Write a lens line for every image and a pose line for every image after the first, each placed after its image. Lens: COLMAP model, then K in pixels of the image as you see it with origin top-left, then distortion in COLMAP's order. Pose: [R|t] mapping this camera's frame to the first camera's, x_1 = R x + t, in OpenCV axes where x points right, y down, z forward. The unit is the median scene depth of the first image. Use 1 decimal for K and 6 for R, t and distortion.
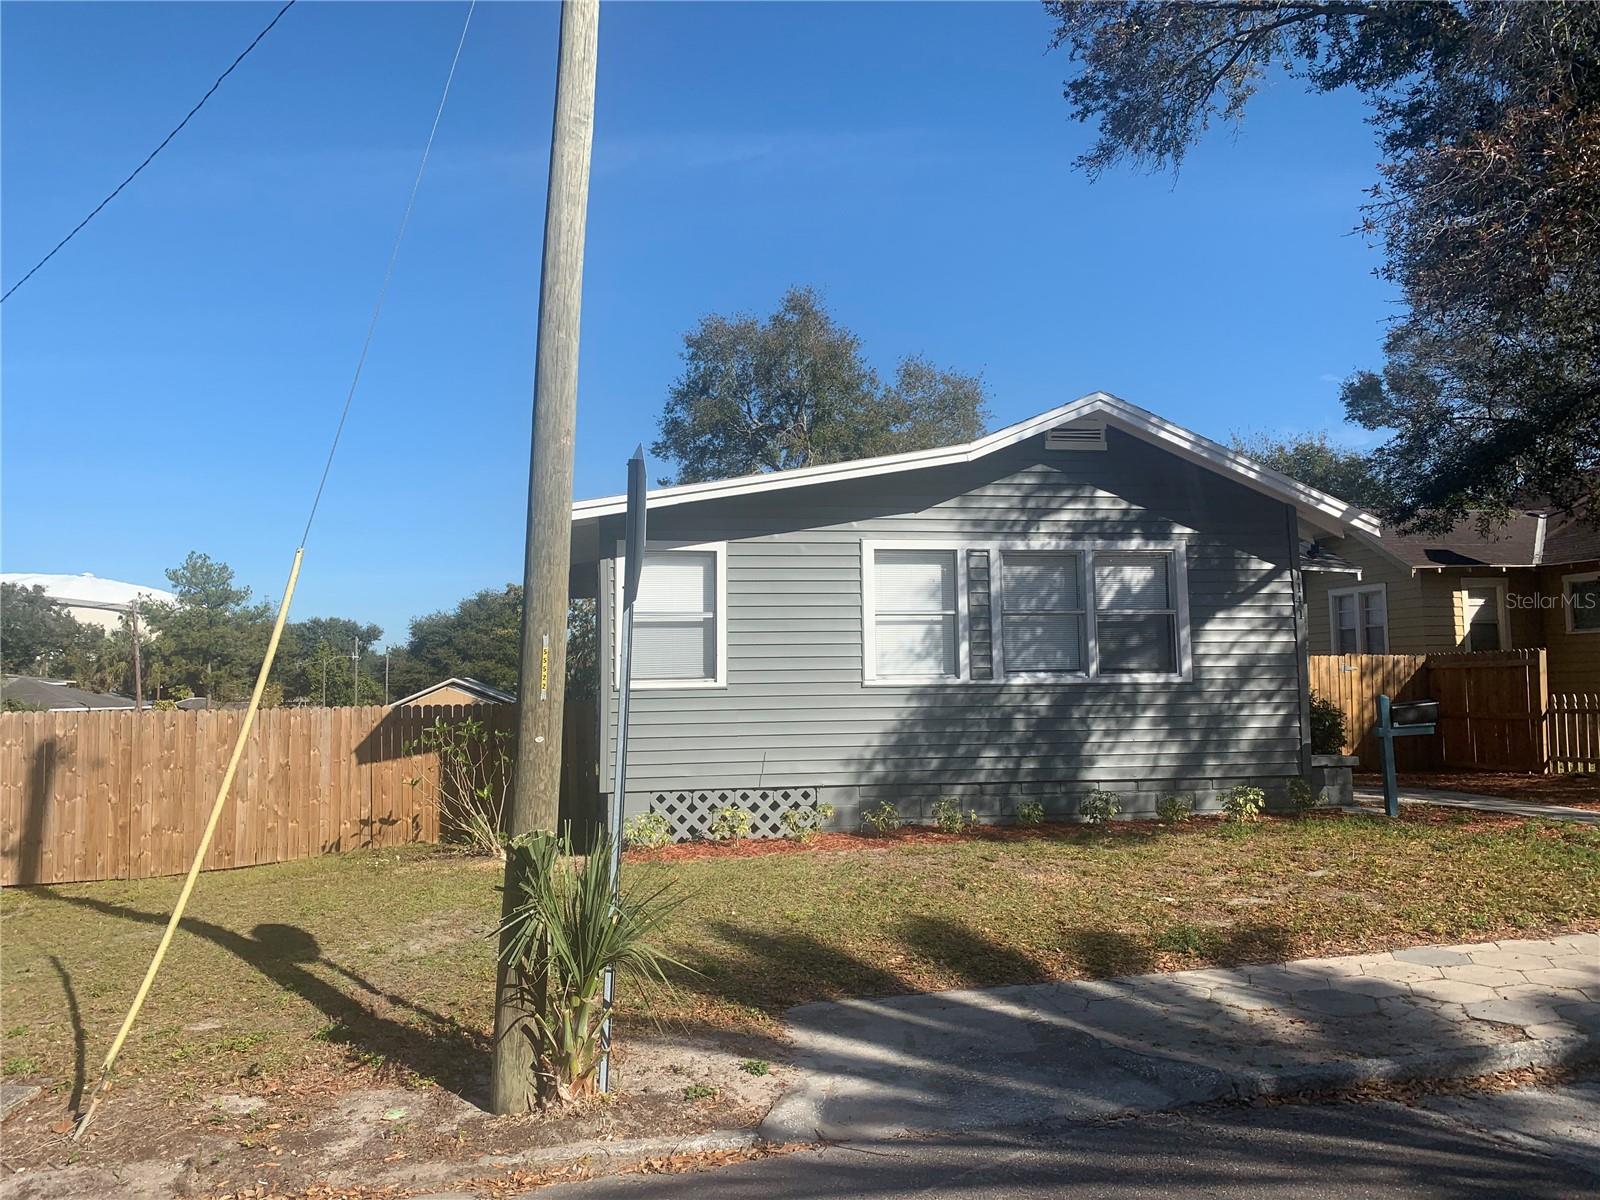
lens RADIAL K [[1220.9, 0, 802.2], [0, 1220.9, 593.7], [0, 0, 1]] dist [0.026308, -0.014490]
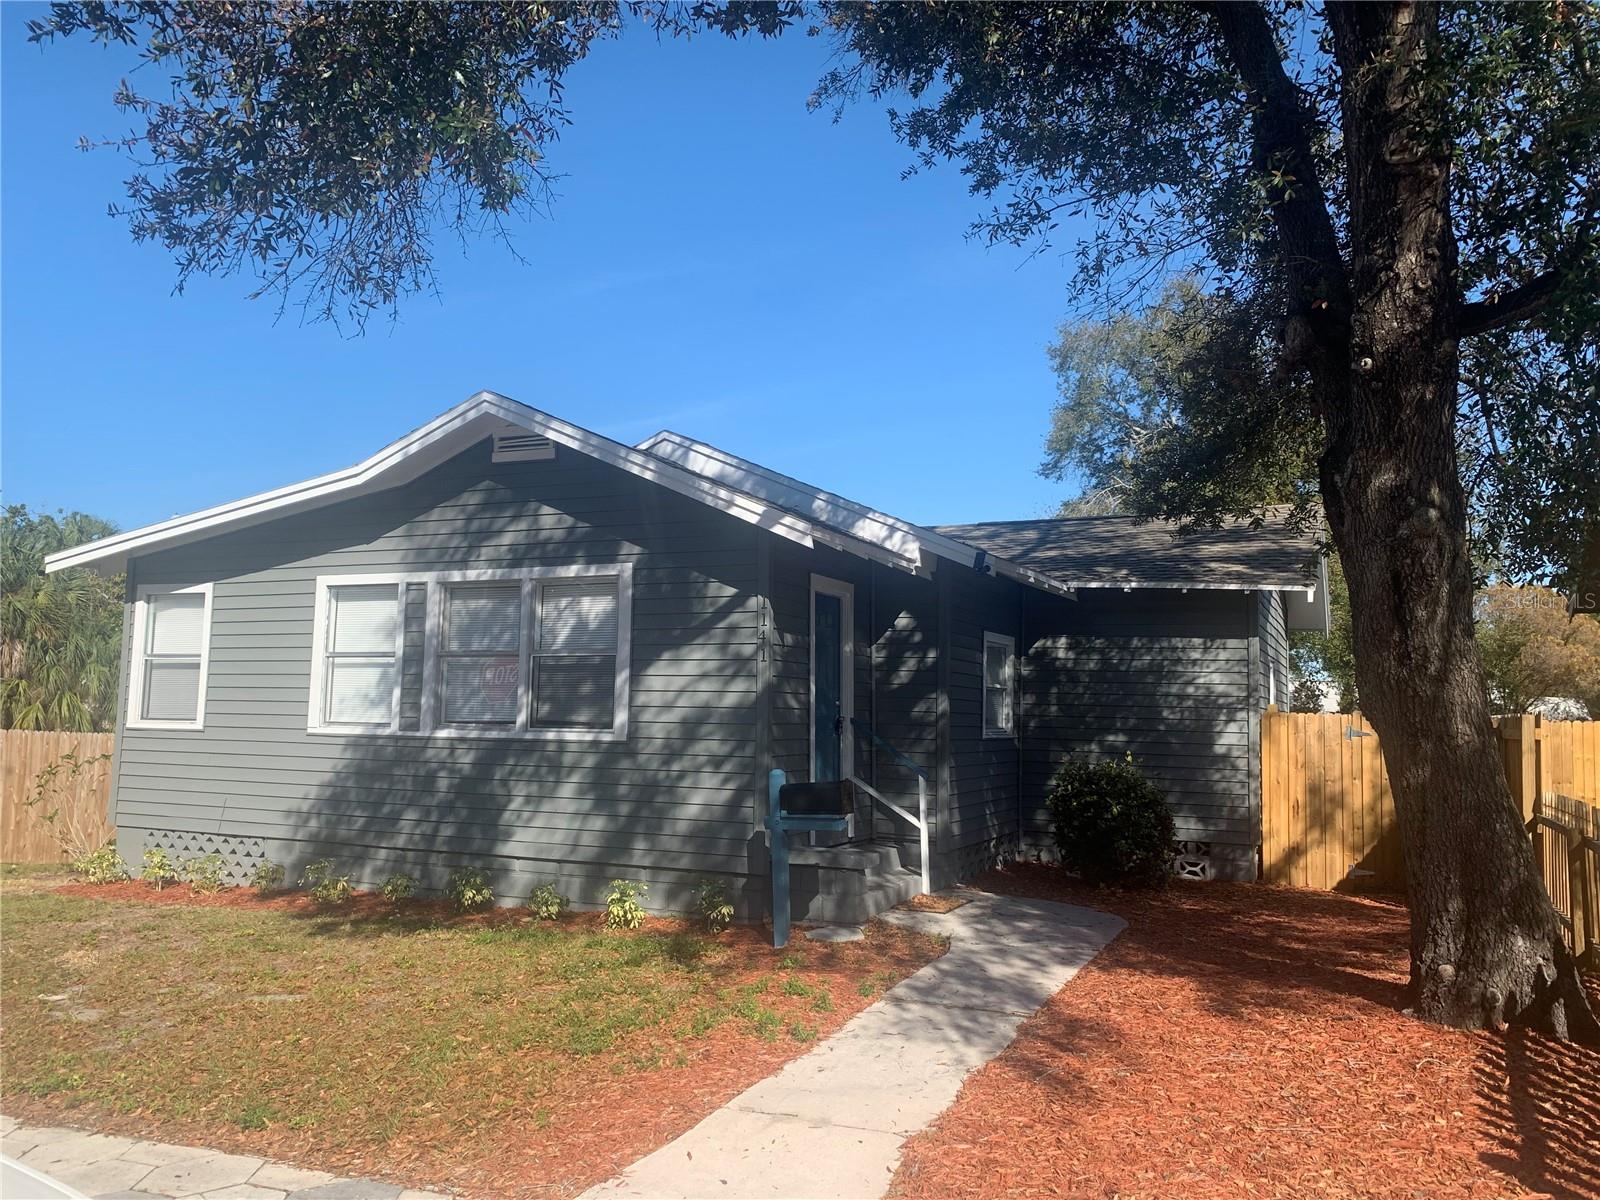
lens RADIAL K [[1214.0, 0, 843.9], [0, 1214.0, 599.5], [0, 0, 1]] dist [0.039950, -0.101577]
pose [[0.856983, -0.023983, -0.514786, 0.856926], [0.018227, 0.999702, -0.016232, -0.003830], [0.515021, 0.004527, 0.857165, 0.402750]]
